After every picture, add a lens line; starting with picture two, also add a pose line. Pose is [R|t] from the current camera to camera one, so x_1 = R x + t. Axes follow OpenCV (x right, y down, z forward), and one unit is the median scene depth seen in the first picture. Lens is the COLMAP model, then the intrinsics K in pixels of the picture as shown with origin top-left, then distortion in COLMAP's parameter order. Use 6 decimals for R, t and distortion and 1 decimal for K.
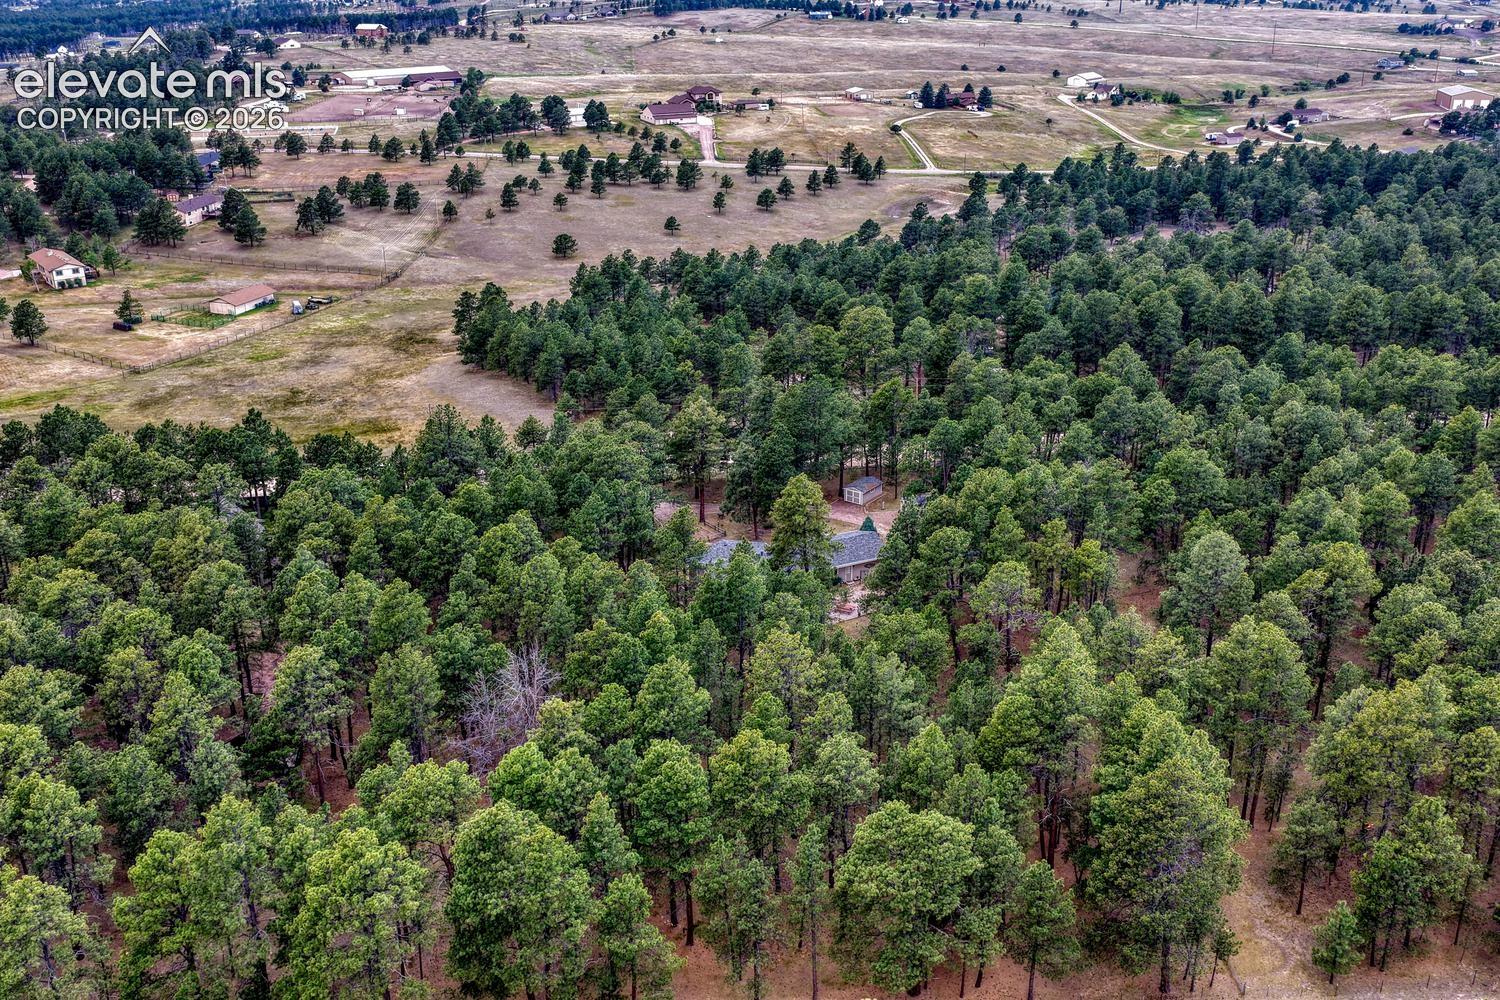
lens RADIAL K [[1494.1, 0, 750.0], [0, 1494.1, 500.0], [0, 0, 1]] dist [0.047365, -0.027932]
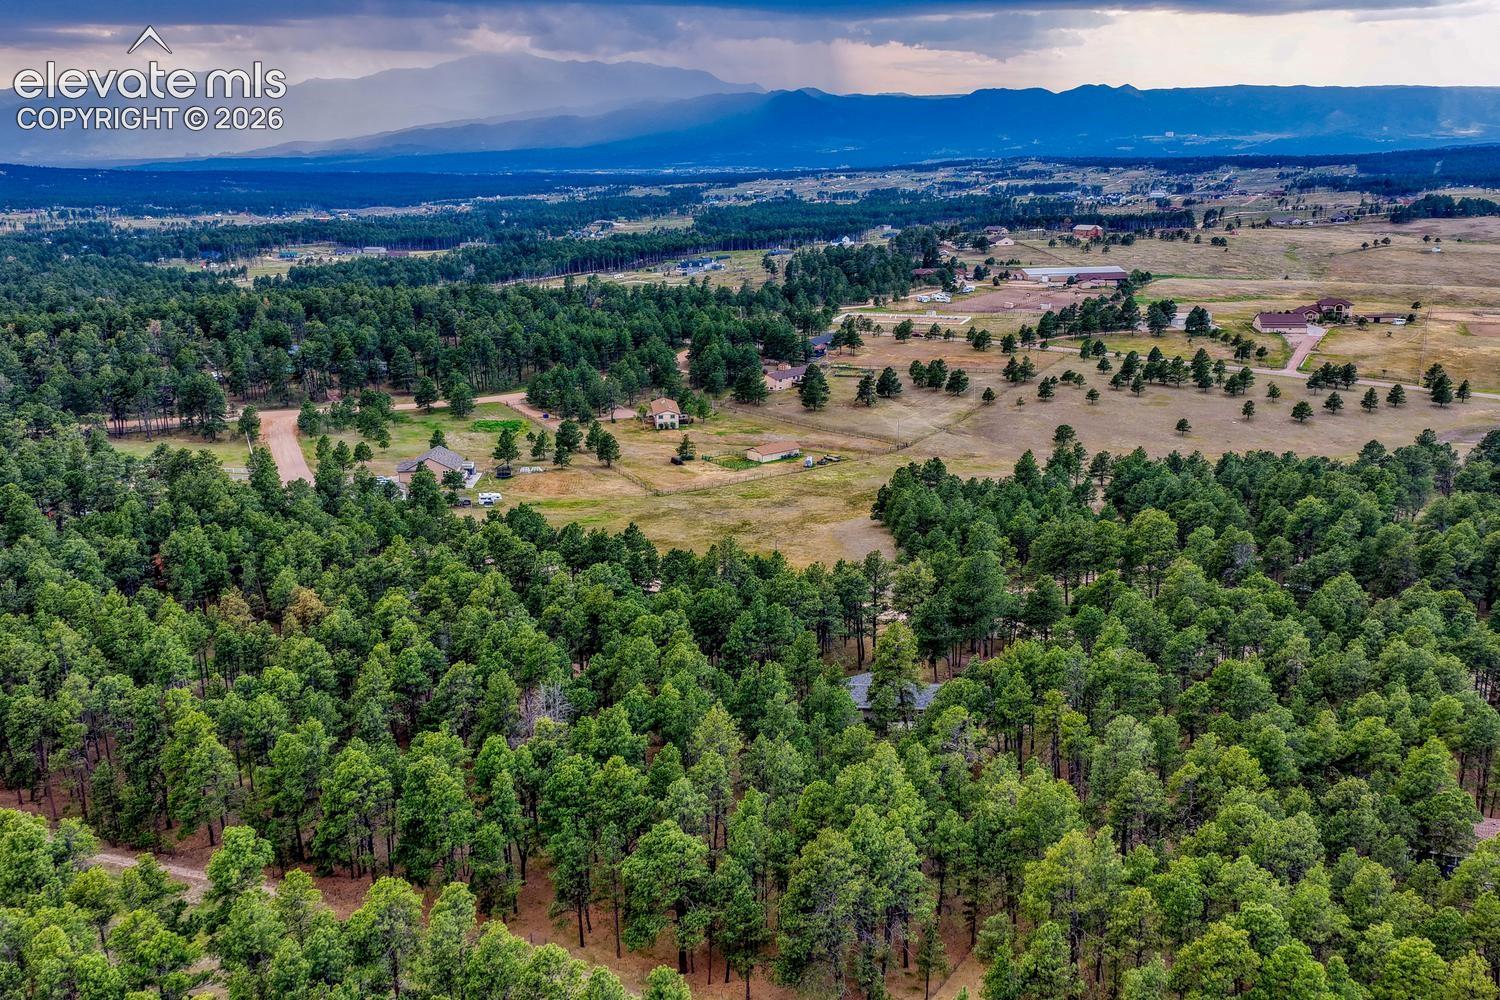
lens RADIAL K [[1494.1, 0, 750.0], [0, 1494.1, 500.0], [0, 0, 1]] dist [0.047365, -0.027932]
pose [[0.860930, 0.122227, -0.493822, 0.202119], [-0.179349, 0.981307, -0.069793, -0.002818], [0.476060, 0.148653, 0.866758, -0.058636]]
